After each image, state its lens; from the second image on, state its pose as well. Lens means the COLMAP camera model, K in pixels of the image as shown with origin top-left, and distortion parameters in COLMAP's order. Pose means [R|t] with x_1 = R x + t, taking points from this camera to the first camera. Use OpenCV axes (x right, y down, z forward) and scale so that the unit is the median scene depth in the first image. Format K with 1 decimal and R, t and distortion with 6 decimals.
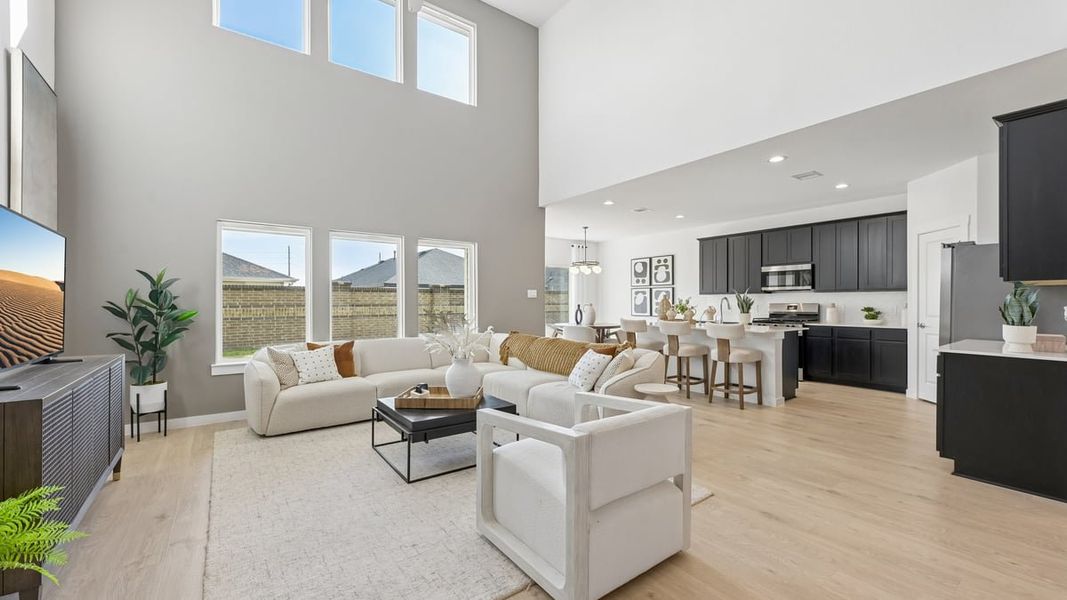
lens RADIAL K [[423.8, 0, 534.3], [0, 423.8, 303.7], [0, 0, 1]] dist [-0.000649, -0.000017]
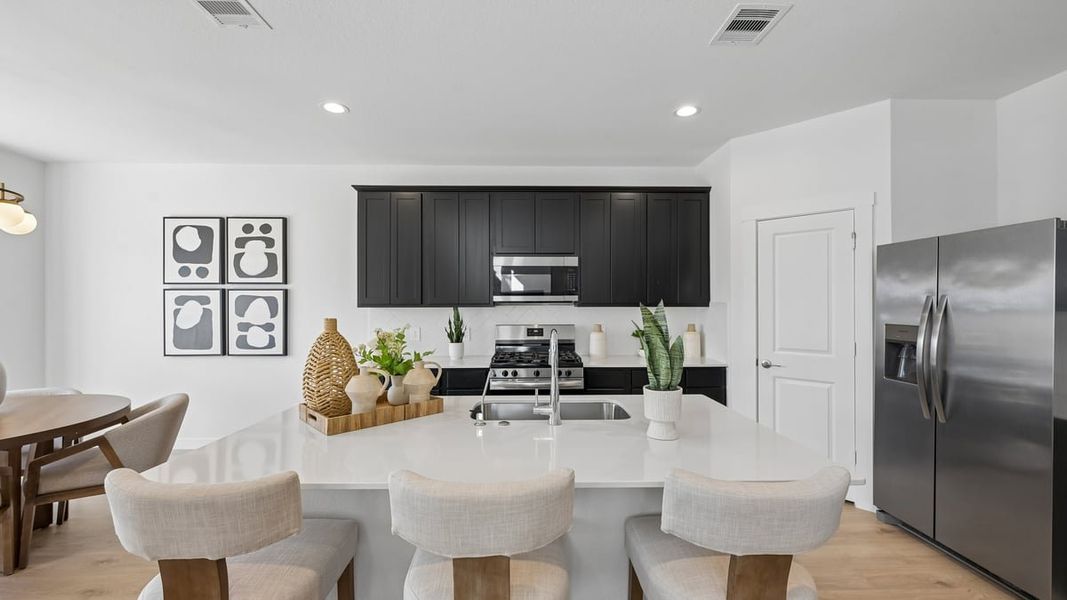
lens RADIAL K [[423.8, 0, 533.1], [0, 423.8, 302.2], [0, 0, 1]] dist [-0.000649, -0.000017]
pose [[0.576902, 0.003830, 0.816804, 0.175143], [0.002854, 0.999973, -0.006704, -0.033404], [-0.816808, 0.006199, 0.576876, 0.822647]]
